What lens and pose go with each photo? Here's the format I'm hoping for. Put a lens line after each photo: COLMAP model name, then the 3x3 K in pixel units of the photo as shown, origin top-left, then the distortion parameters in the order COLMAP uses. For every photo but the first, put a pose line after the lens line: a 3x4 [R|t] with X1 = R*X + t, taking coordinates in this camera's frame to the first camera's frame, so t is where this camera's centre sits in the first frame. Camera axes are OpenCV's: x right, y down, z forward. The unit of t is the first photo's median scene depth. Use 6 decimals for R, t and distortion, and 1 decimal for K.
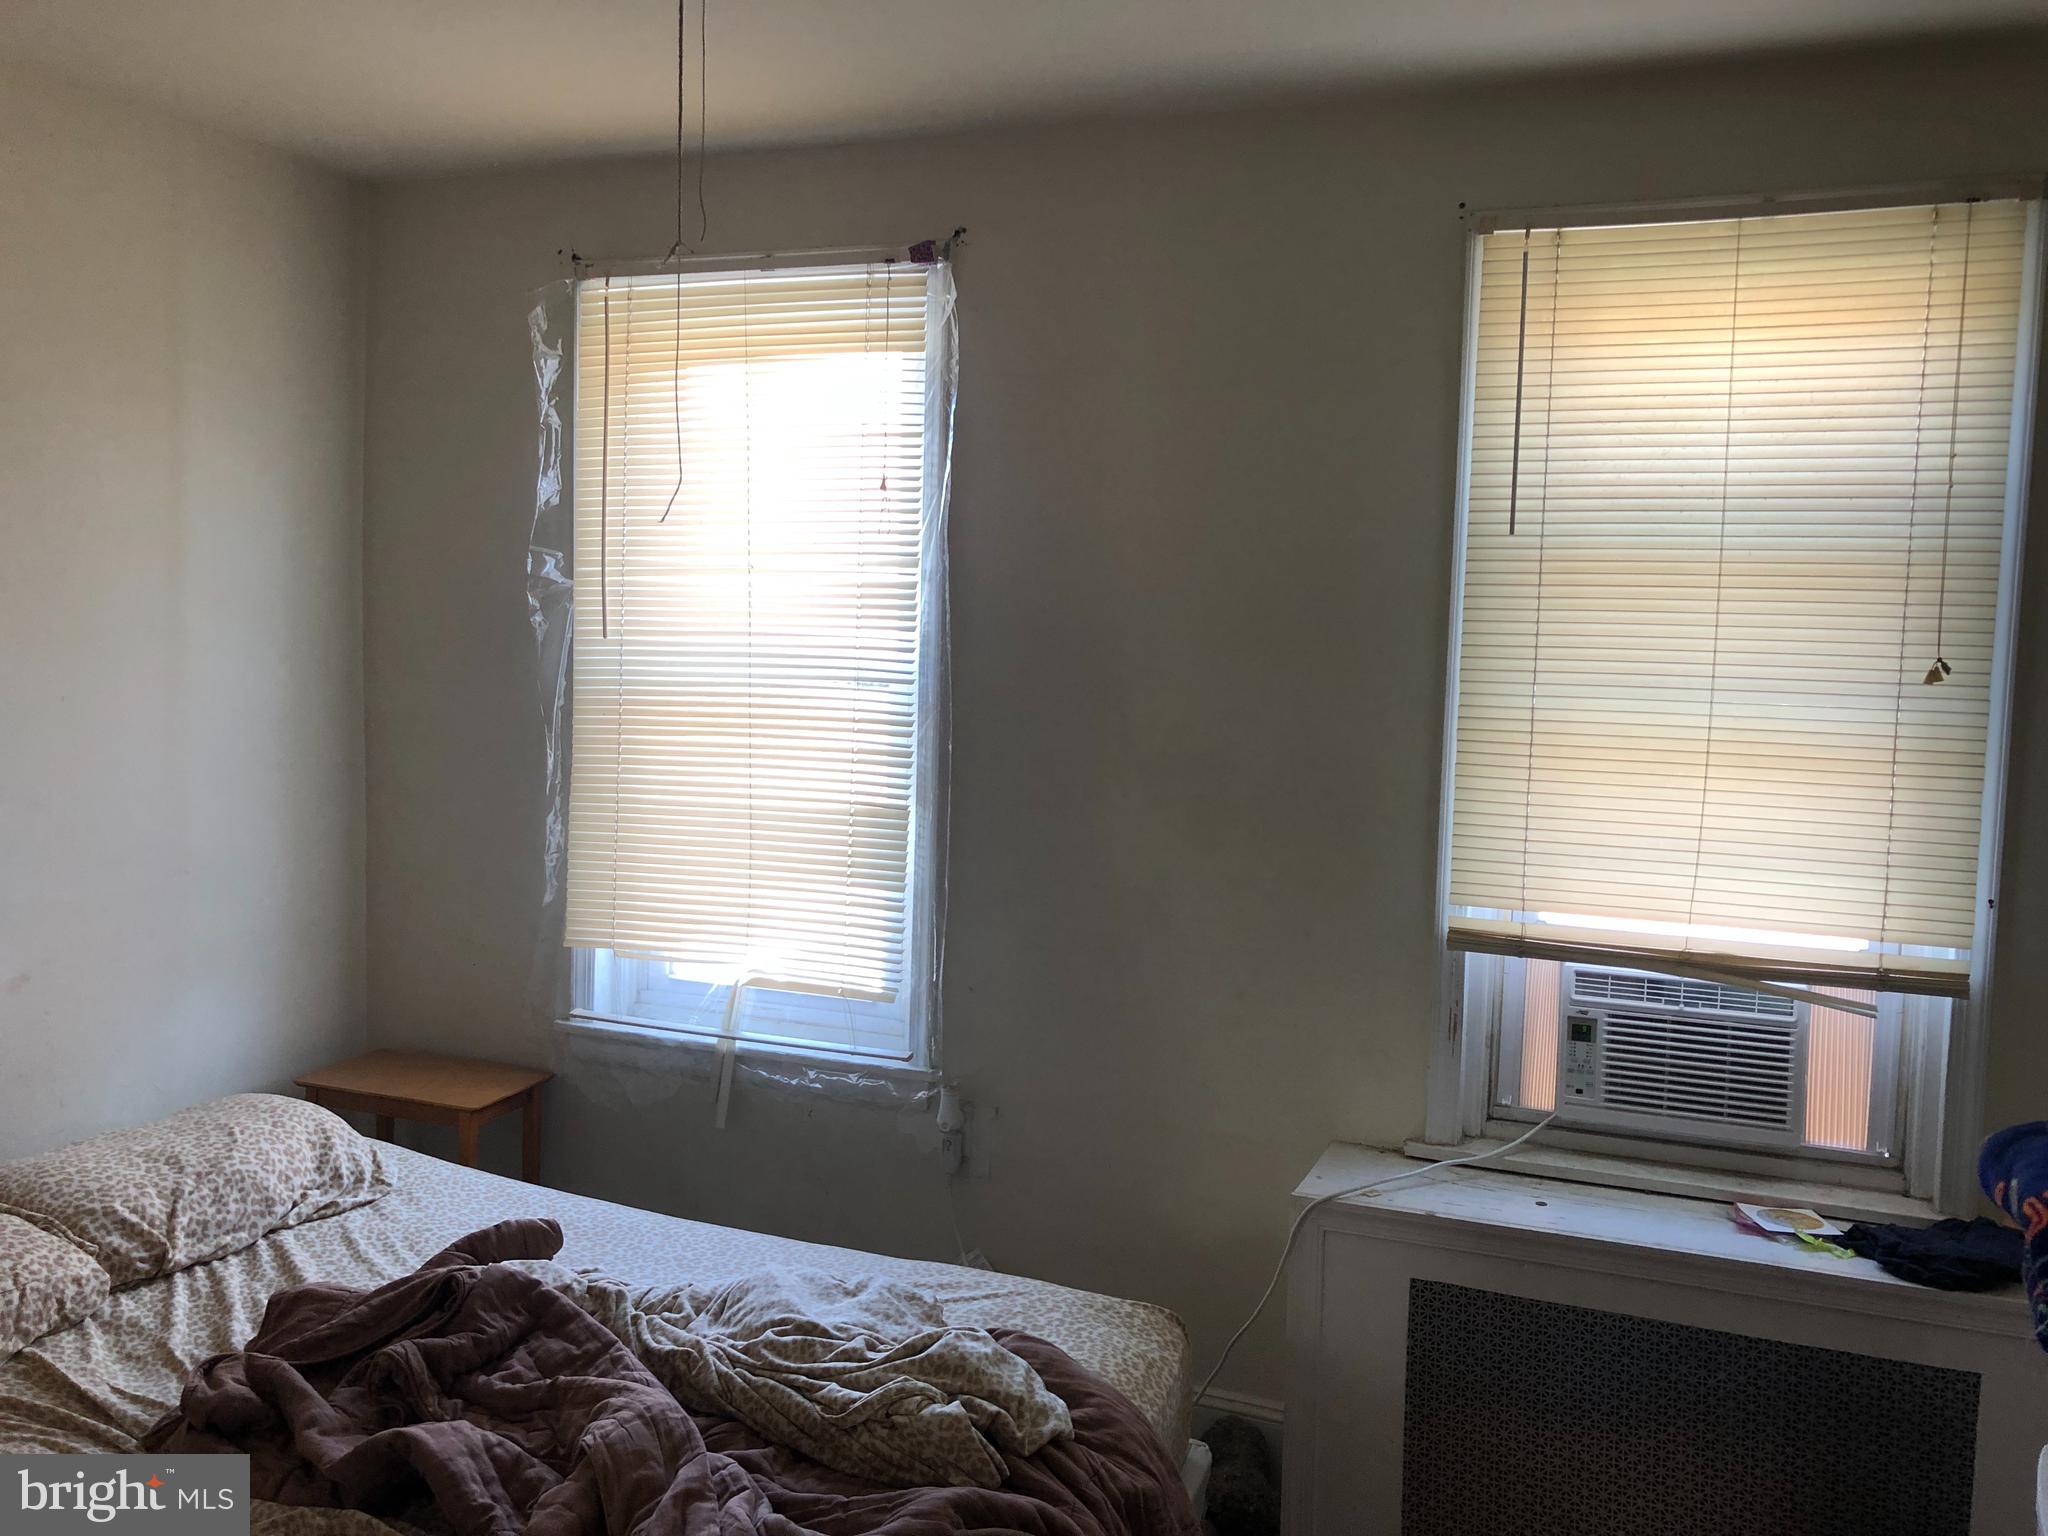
lens RADIAL K [[1691.2, 0, 1019.1], [0, 1691.2, 757.0], [0, 0, 1]] dist [0.018073, -0.001858]
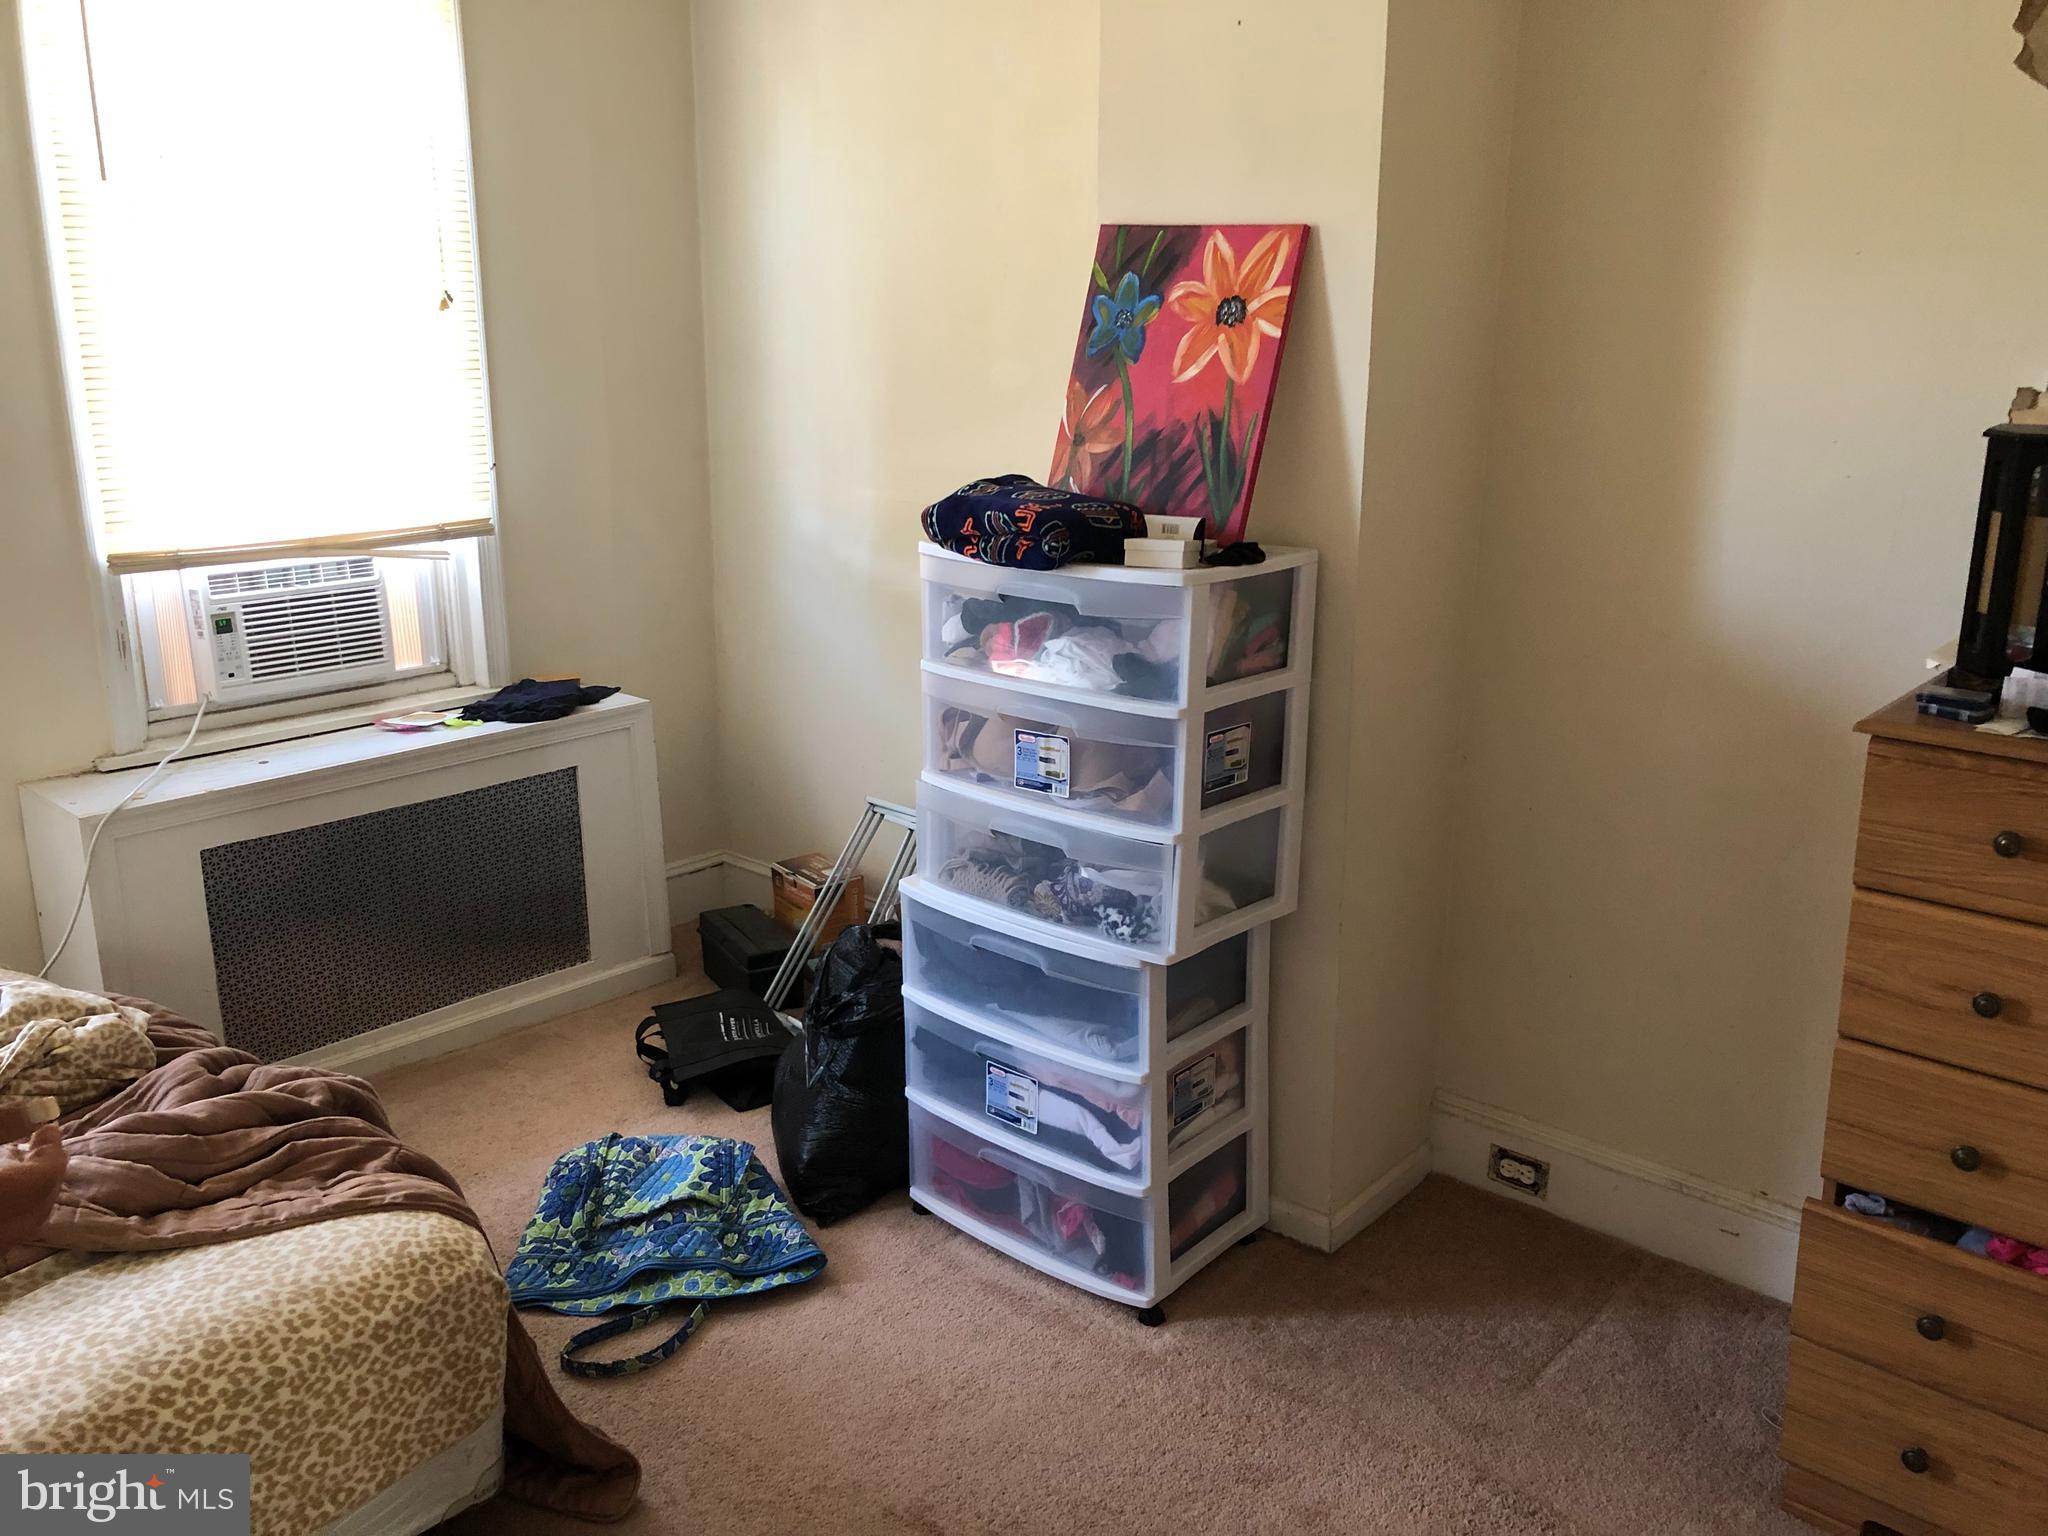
lens RADIAL K [[1691.2, 0, 1019.1], [0, 1691.2, 757.0], [0, 0, 1]] dist [0.018073, -0.001858]
pose [[0.352163, -0.262906, 0.898255, -0.589871], [0.087729, 0.964784, 0.247983, 0.006028], [-0.931818, -0.008527, 0.362825, 0.055277]]
